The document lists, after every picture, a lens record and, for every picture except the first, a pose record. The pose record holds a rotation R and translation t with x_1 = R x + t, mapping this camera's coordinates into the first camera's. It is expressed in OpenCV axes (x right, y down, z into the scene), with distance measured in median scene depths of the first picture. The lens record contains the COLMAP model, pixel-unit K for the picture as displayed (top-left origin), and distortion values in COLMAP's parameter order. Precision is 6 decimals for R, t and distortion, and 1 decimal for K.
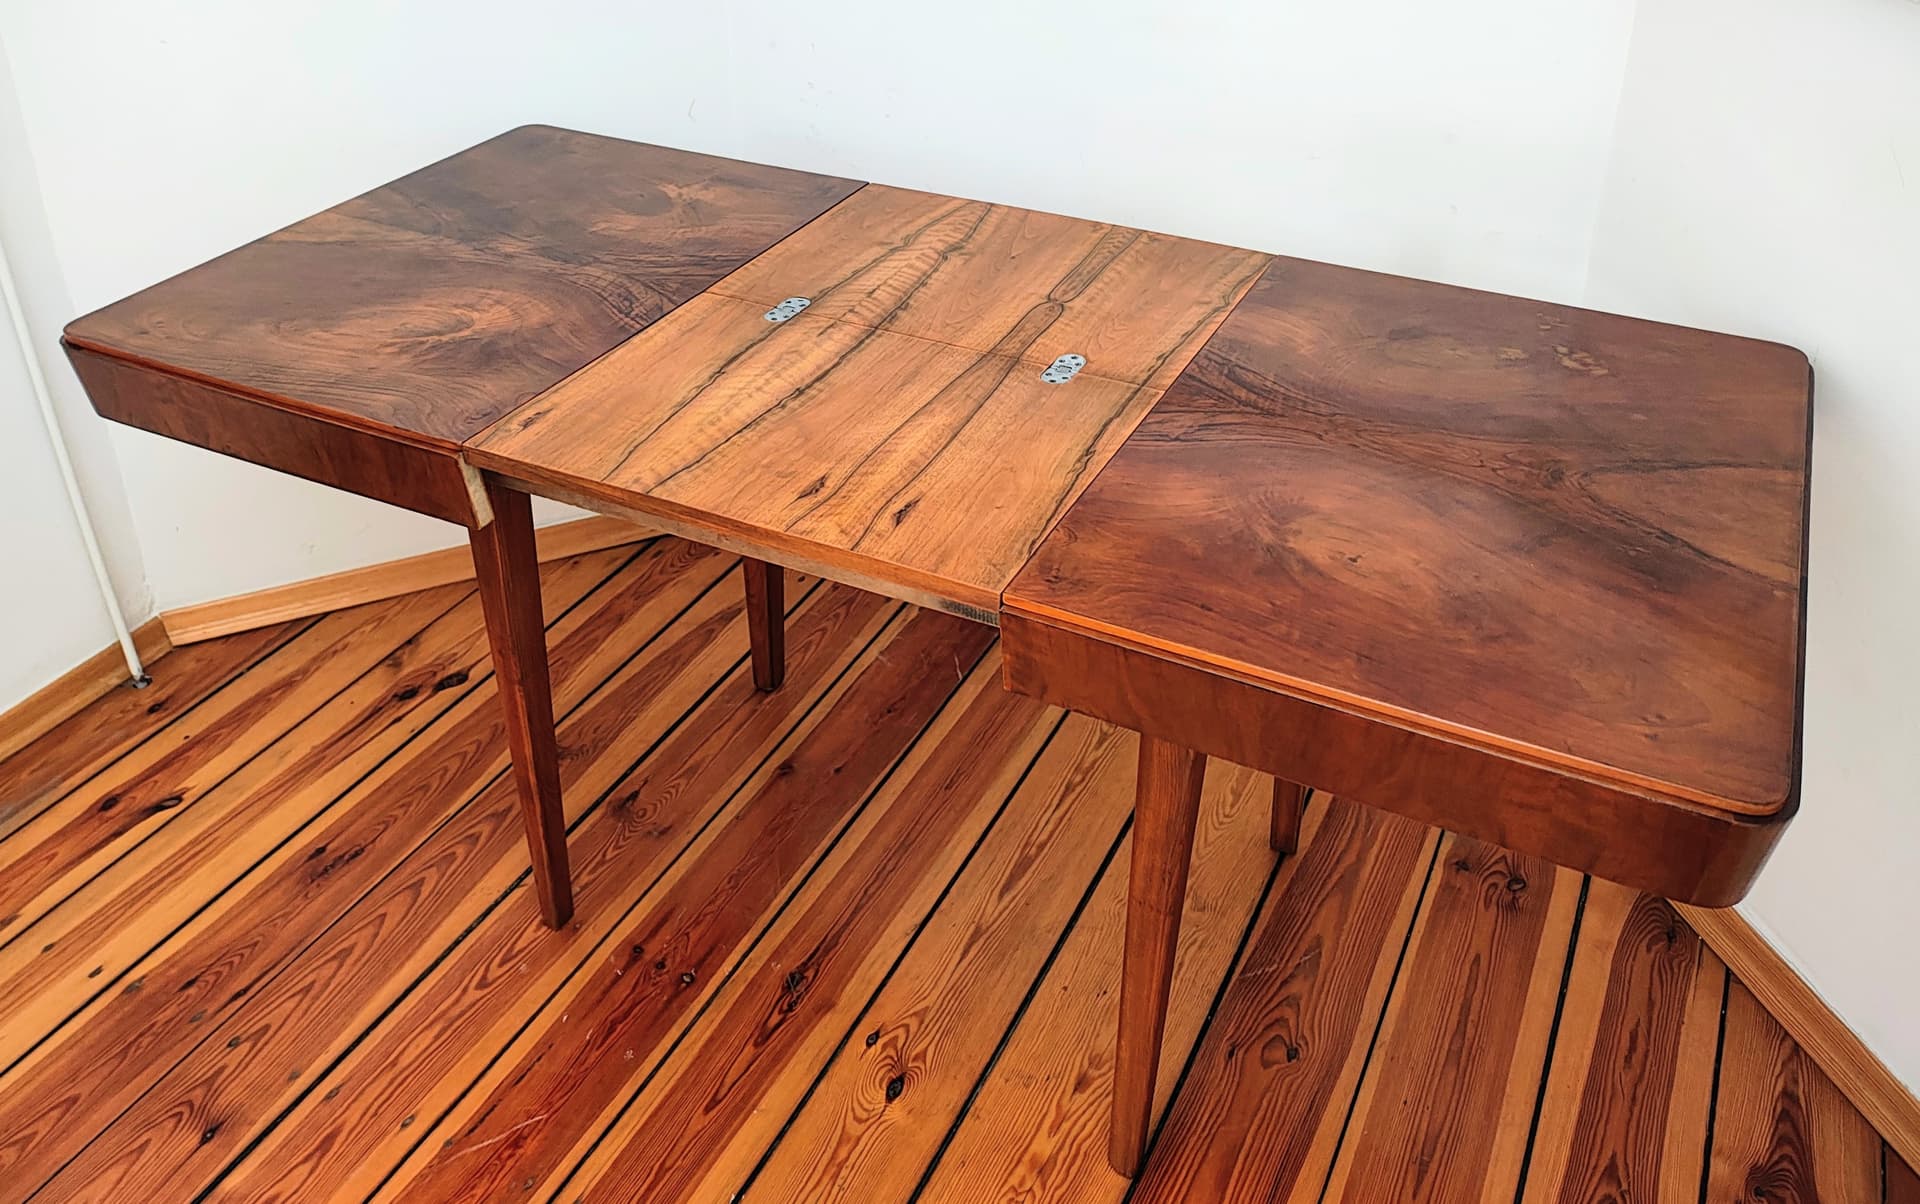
lens RADIAL K [[1590.0, 0, 938.5], [0, 1590.0, 423.1], [0, 0, 1]] dist [0.055561, -0.099224]
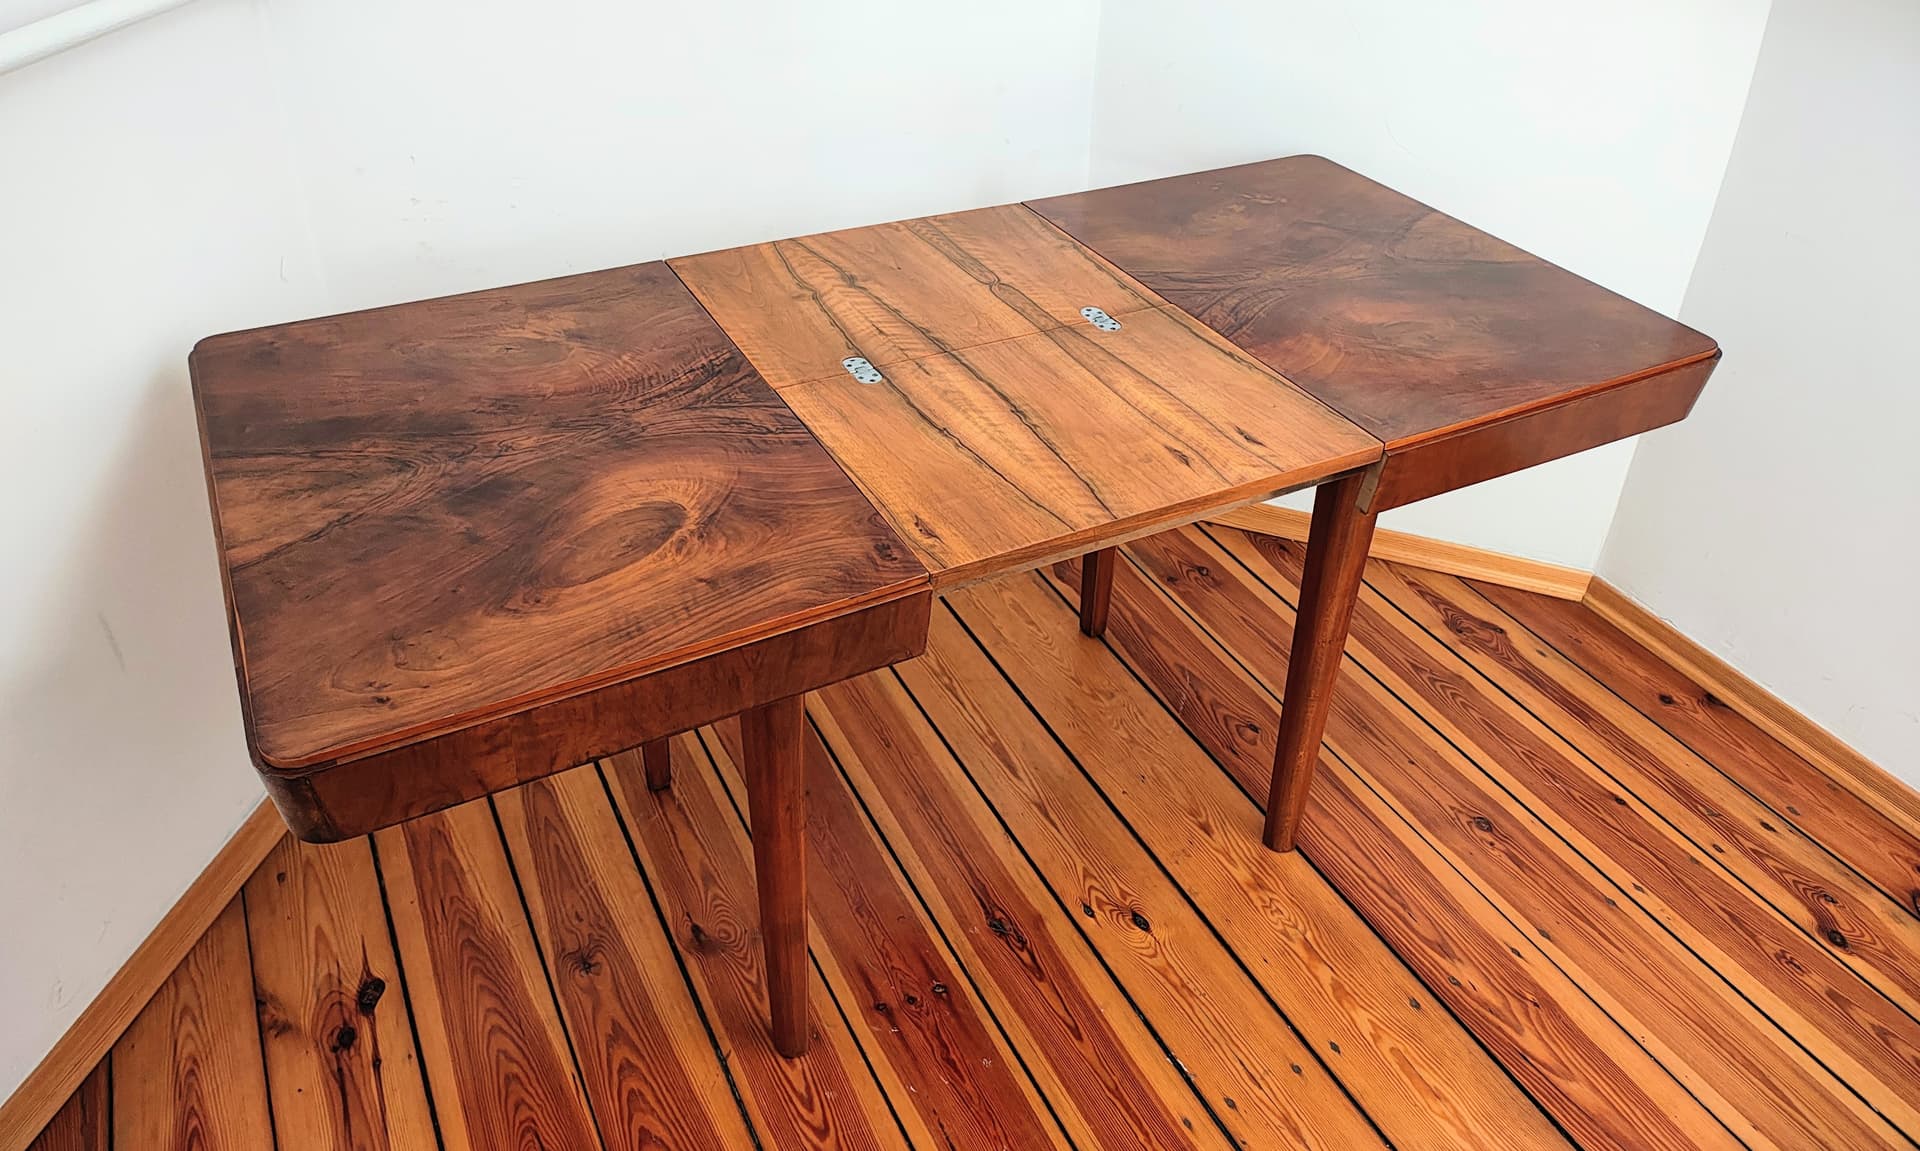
lens RADIAL K [[1410.2, 0, 956.9], [0, 1410.2, 461.7], [0, 0, 1]] dist [0.071362, -0.130565]
pose [[0.580172, -0.409055, 0.704326, -0.739671], [0.362715, 0.904018, 0.226252, -0.204505], [-0.729272, 0.124204, 0.672856, 0.327186]]
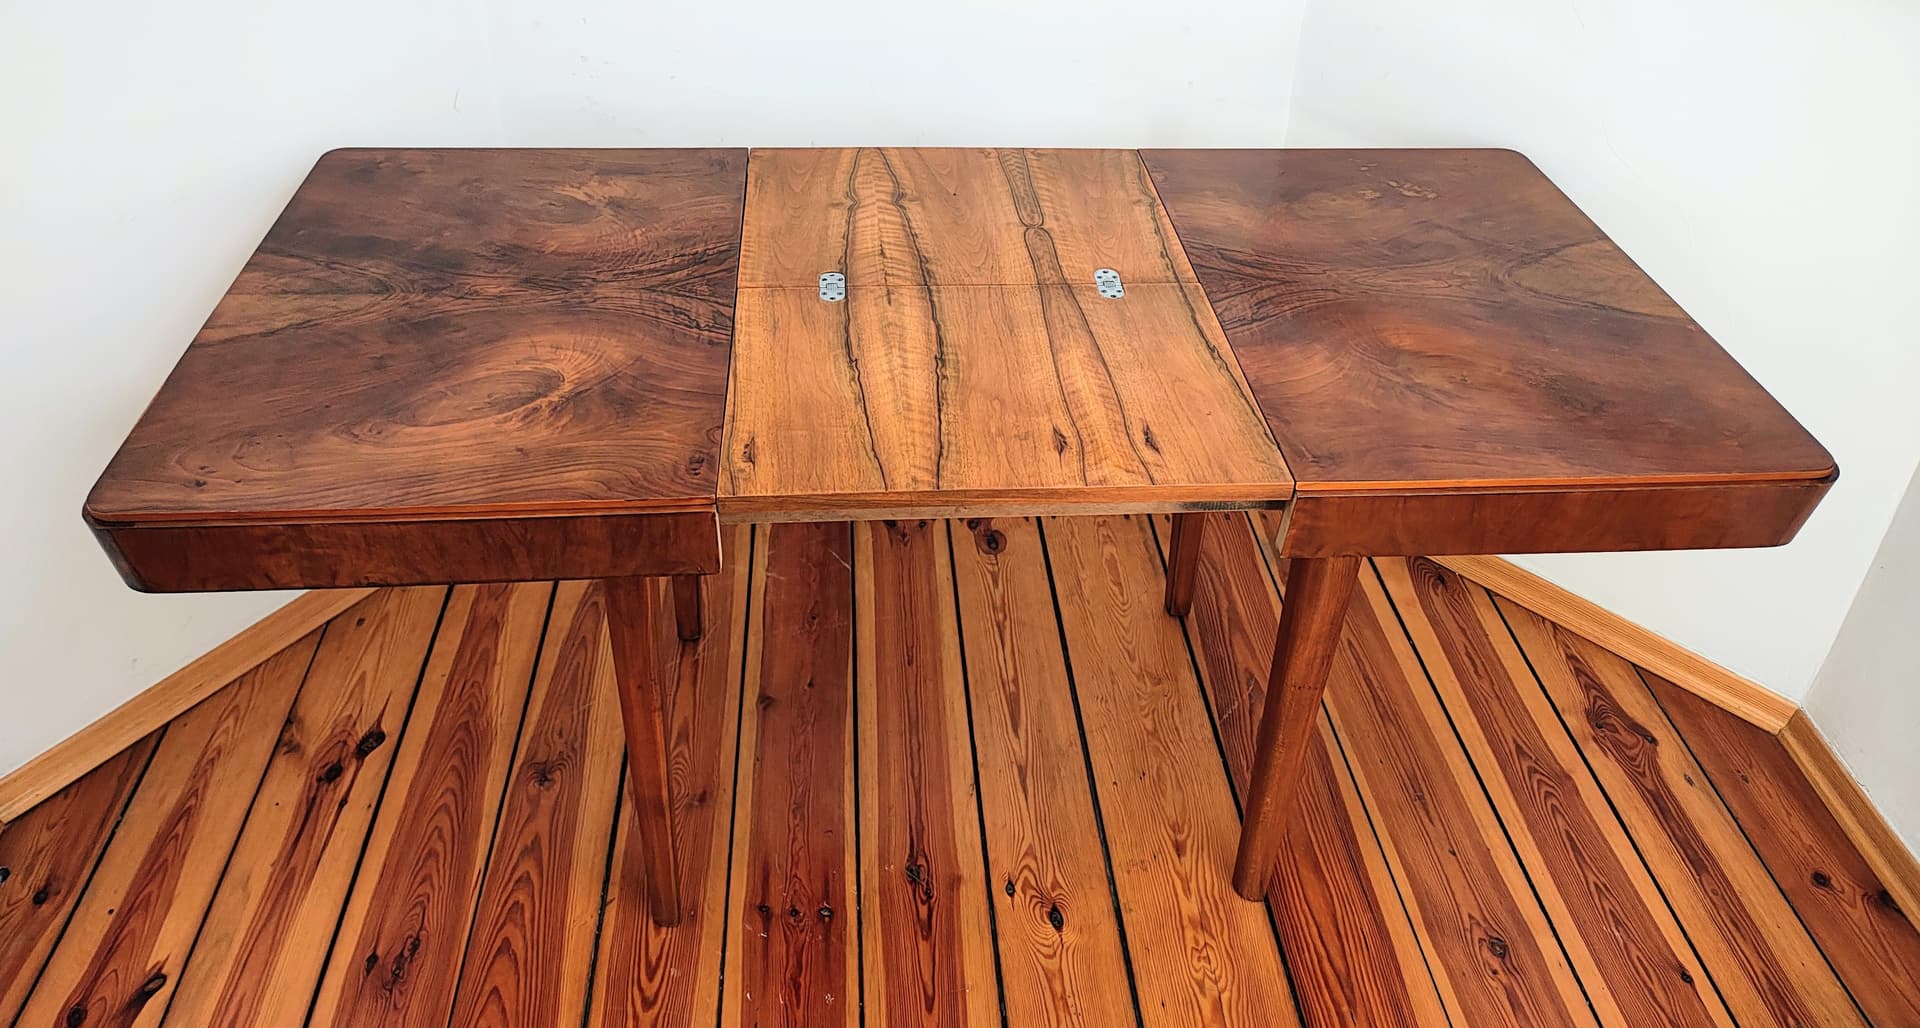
lens RADIAL K [[1424.8, 0, 952.0], [0, 1424.8, 336.5], [0, 0, 1]] dist [0.036083, -0.066044]
pose [[0.853621, -0.244751, 0.459812, -0.469533], [0.216710, 0.969583, 0.113781, -0.129229], [-0.473674, 0.002520, 0.880697, 0.121842]]
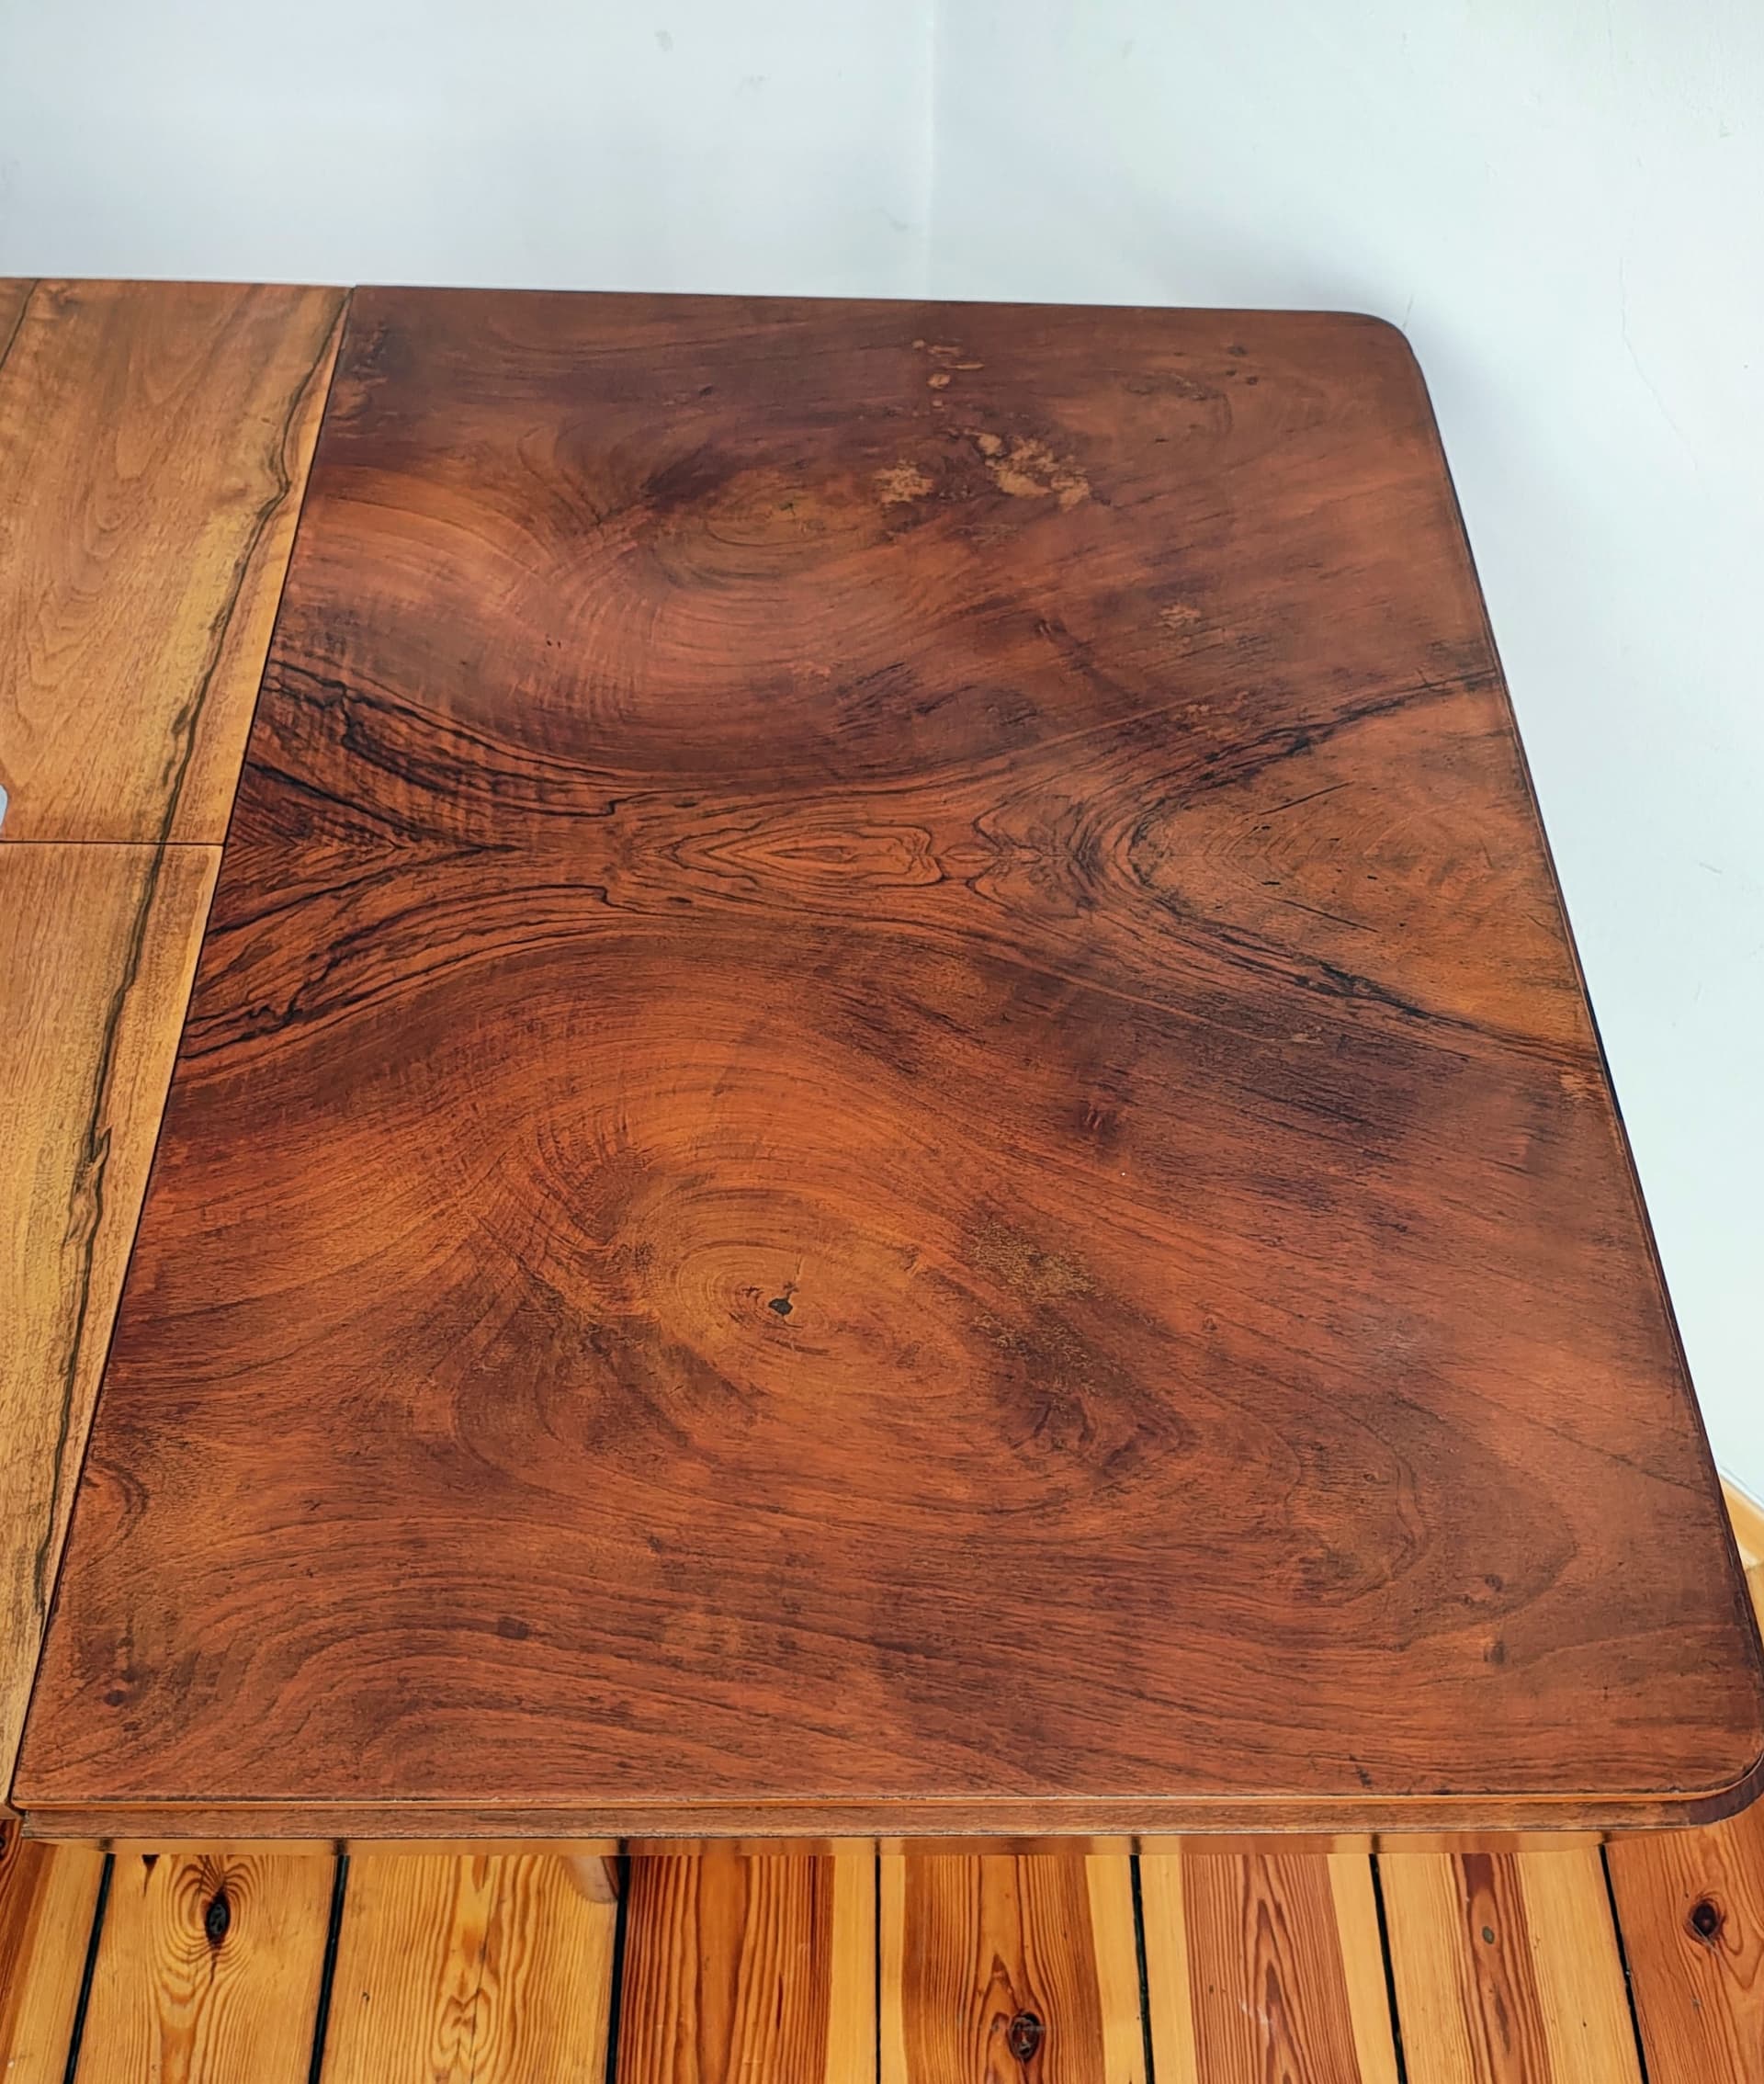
lens RADIAL K [[1839.4, 0, 875.6], [0, 1839.4, 1188.6], [0, 0, 1]] dist [0.065574, -0.142872]
pose [[0.889480, -0.374851, 0.261367, 0.119895], [0.189121, 0.822632, 0.536199, -0.158114], [-0.416004, -0.427508, 0.802607, 0.439322]]
